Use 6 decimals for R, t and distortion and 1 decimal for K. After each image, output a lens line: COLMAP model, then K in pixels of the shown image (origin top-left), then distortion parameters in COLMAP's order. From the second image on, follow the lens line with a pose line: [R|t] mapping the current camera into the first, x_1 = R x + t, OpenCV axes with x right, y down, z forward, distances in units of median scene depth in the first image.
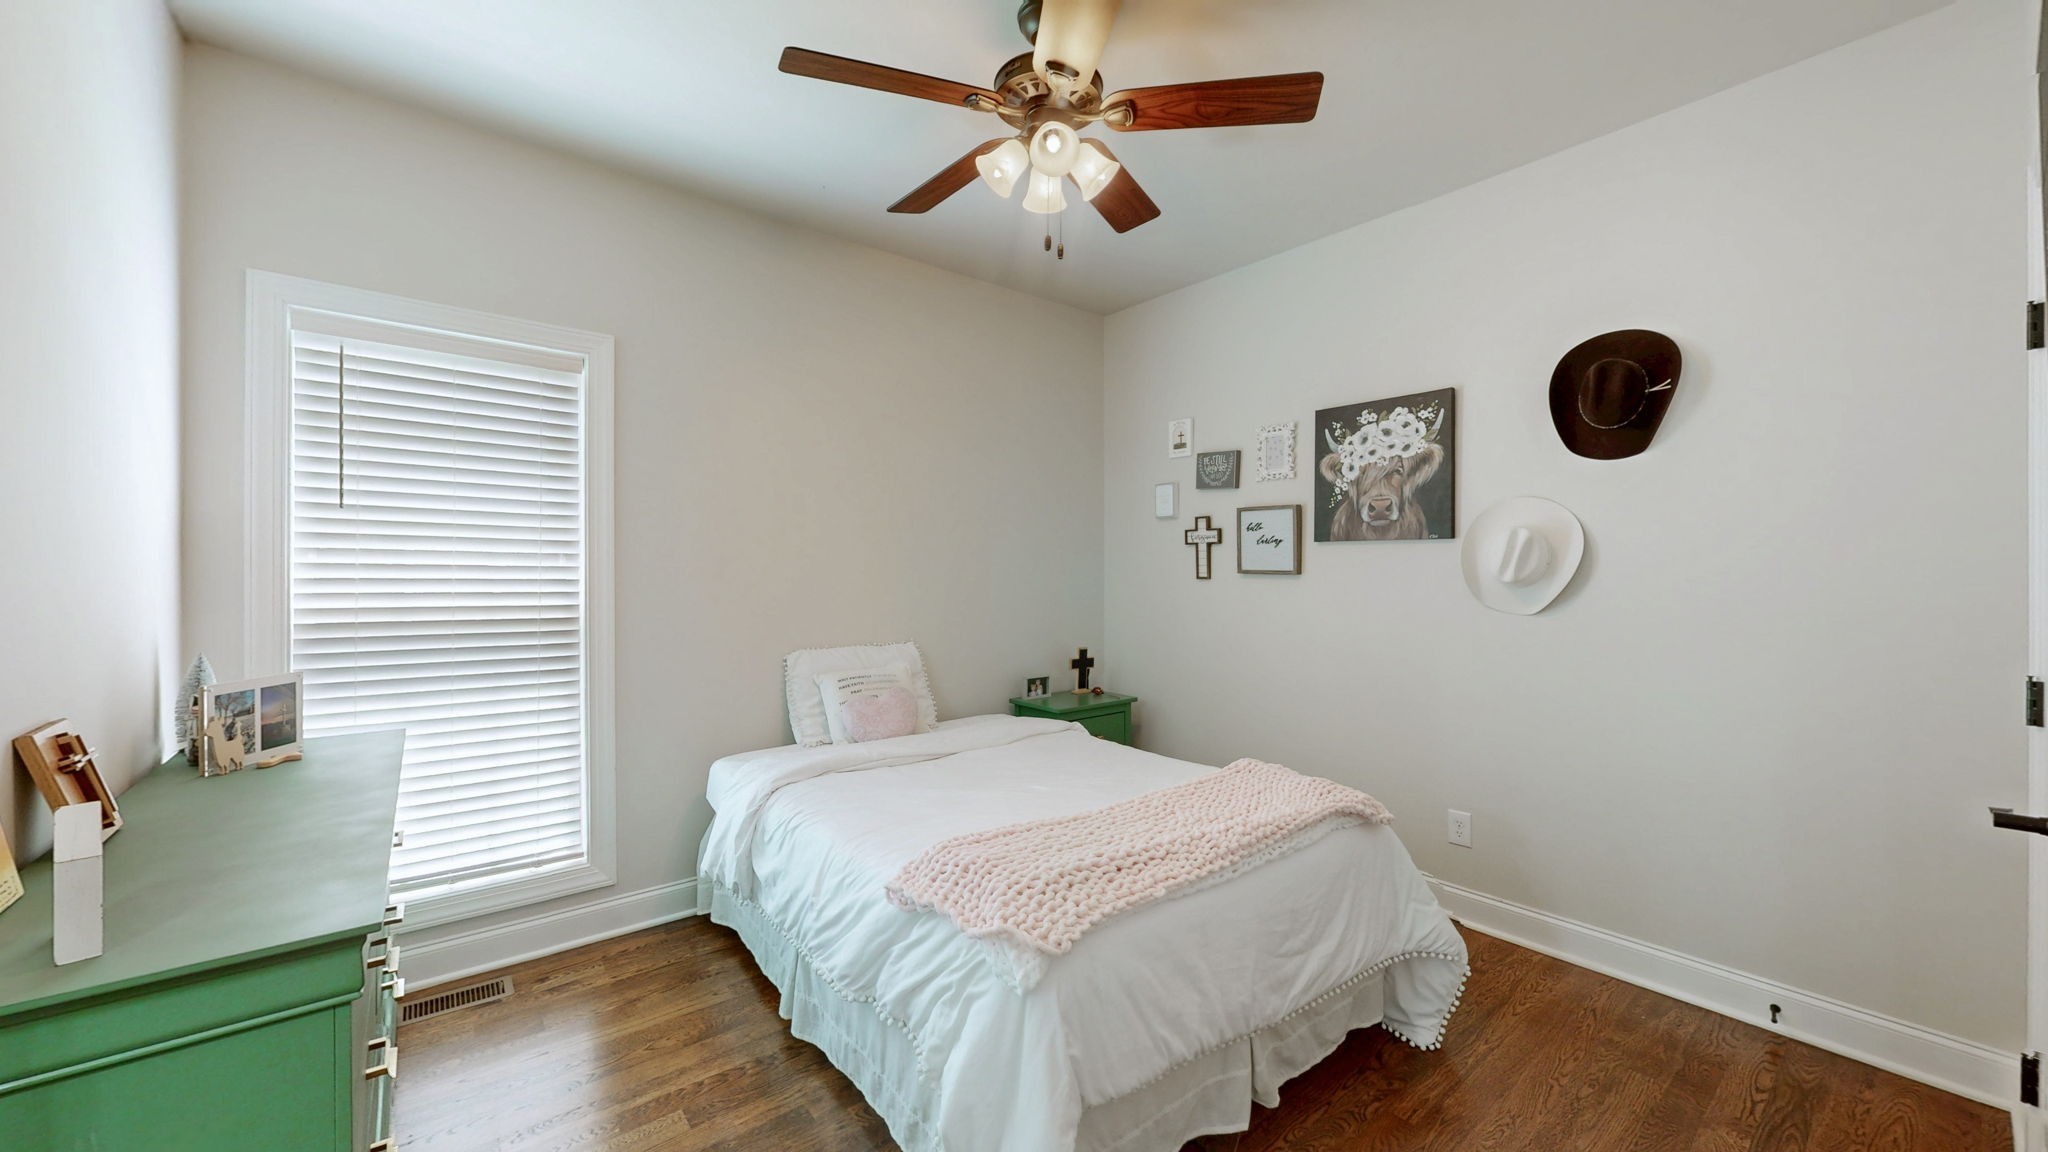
lens RADIAL K [[752.5, 0, 1027.3], [0, 752.5, 578.5], [0, 0, 1]] dist [0.003114, 0.000125]
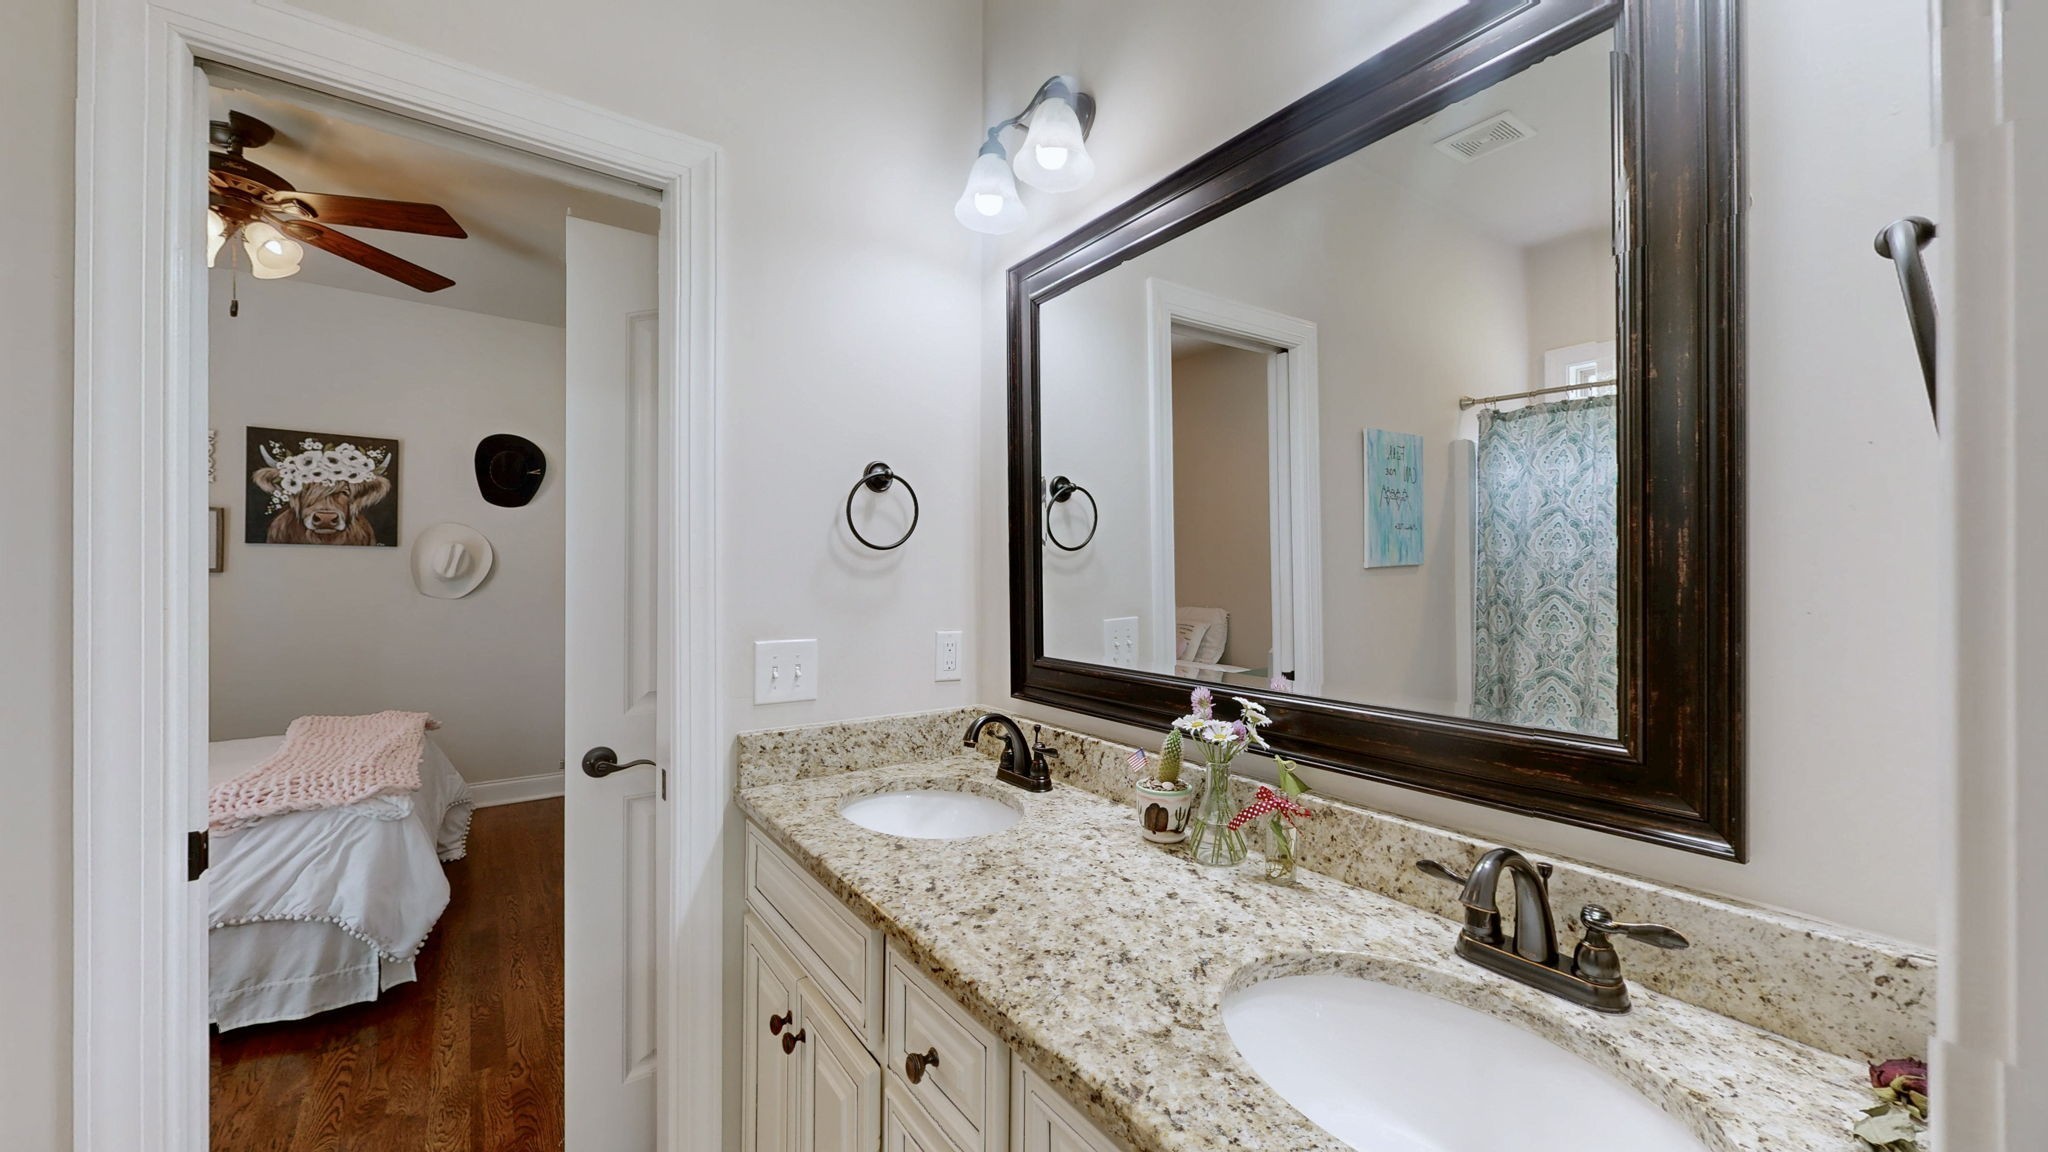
lens RADIAL K [[752.5, 0, 1033.5], [0, 752.5, 572.6], [0, 0, 1]] dist [0.003114, 0.000125]
pose [[0.030331, 0.002290, 0.999537, -0.754079], [0.002410, 0.999994, -0.002365, 0.000866], [-0.999537, 0.002480, 0.030325, -0.217714]]
